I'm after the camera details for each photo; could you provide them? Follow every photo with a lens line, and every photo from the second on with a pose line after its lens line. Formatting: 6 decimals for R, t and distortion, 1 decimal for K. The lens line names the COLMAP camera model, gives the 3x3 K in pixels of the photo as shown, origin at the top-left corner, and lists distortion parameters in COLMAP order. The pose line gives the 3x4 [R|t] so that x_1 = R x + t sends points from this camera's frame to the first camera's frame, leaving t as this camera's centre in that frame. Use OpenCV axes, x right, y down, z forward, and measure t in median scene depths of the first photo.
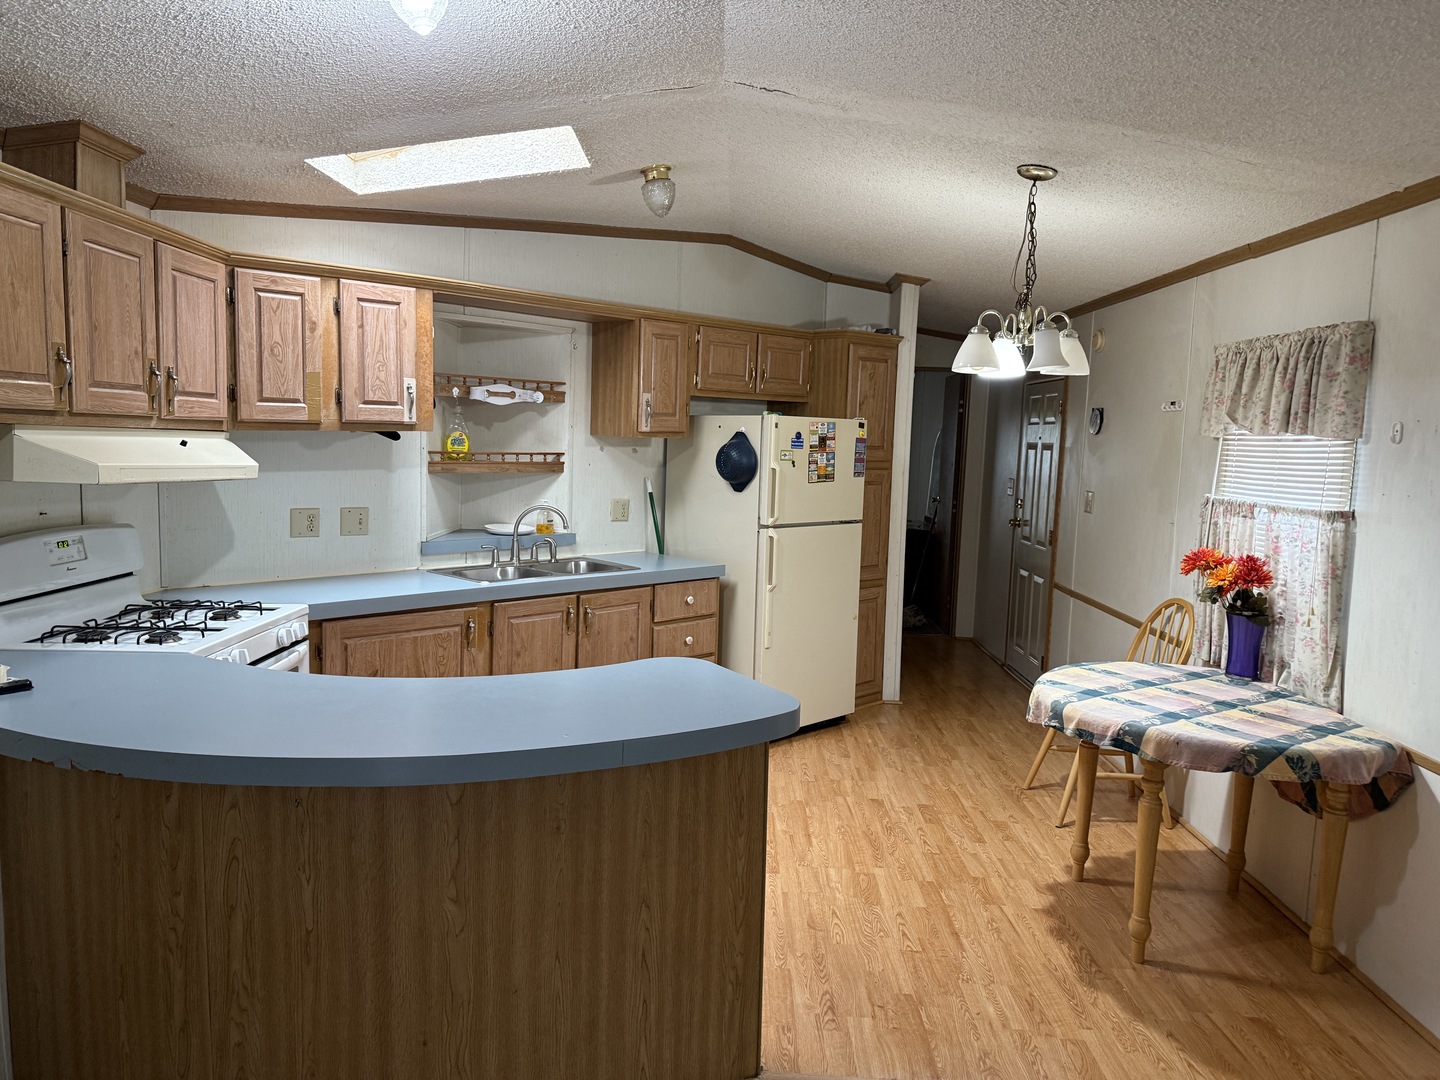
lens RADIAL K [[1033.2, 0, 720.4], [0, 1033.2, 543.9], [0, 0, 1]] dist [0.016768, -0.008284]
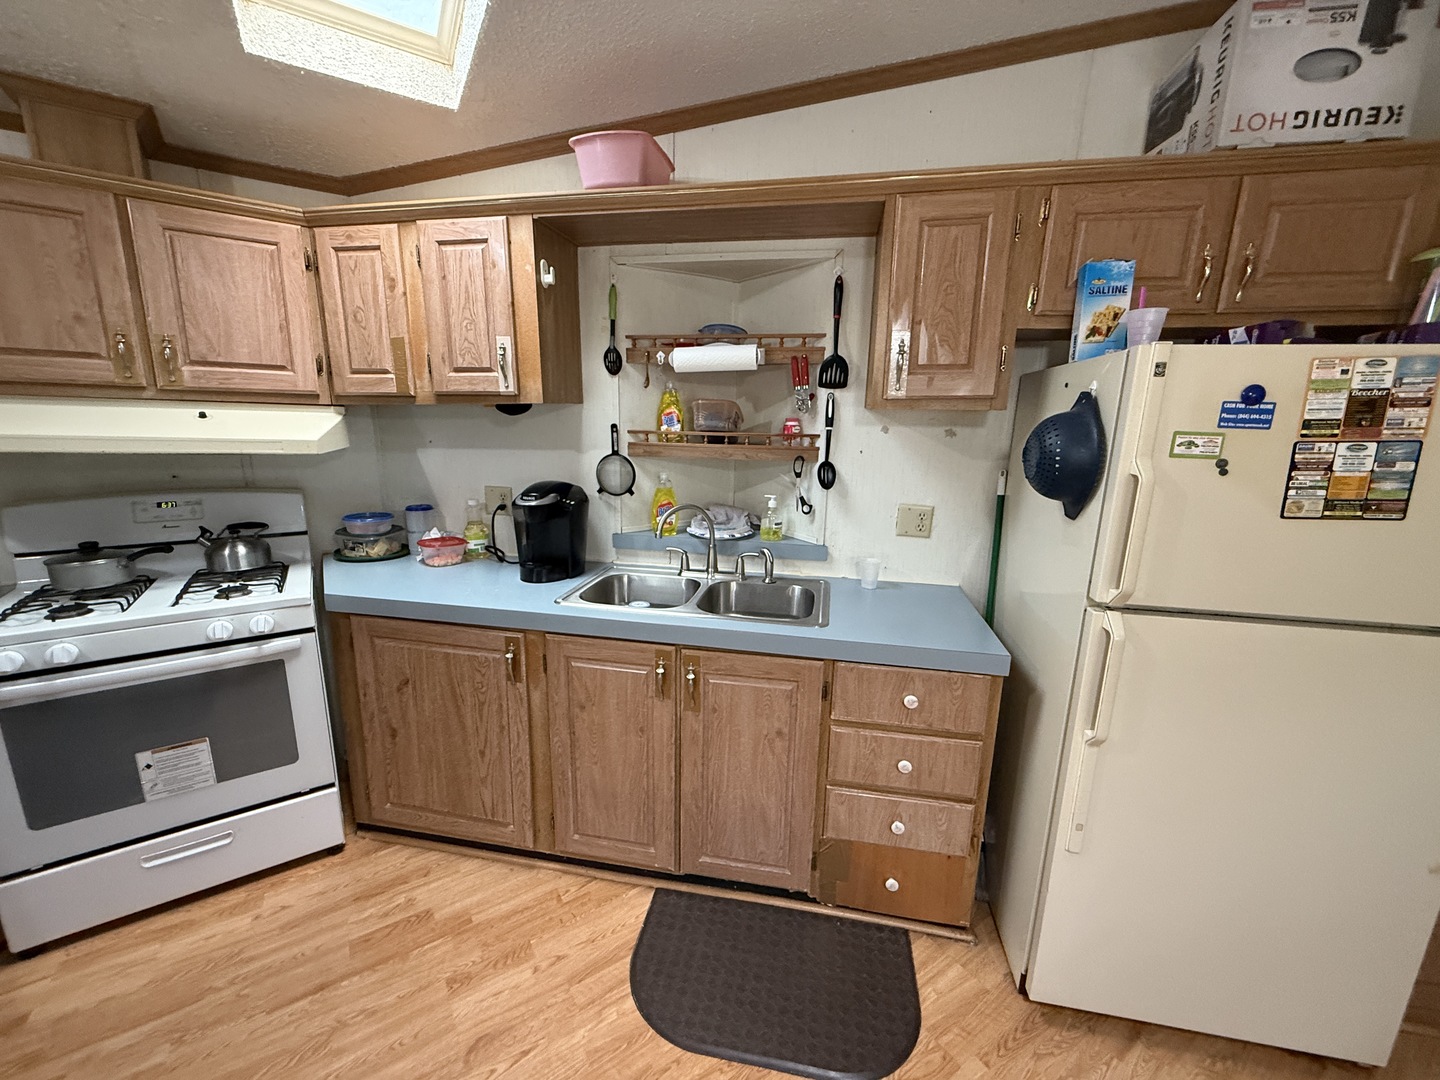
lens RADIAL K [[577.6, 0, 716.2], [0, 577.6, 533.9], [0, 0, 1]] dist [0.010612, 0.000042]
pose [[0.559804, 0.149612, -0.815007, 0.176646], [-0.087491, 0.988739, 0.121409, -0.073788], [0.823993, 0.003341, 0.566590, 0.842553]]
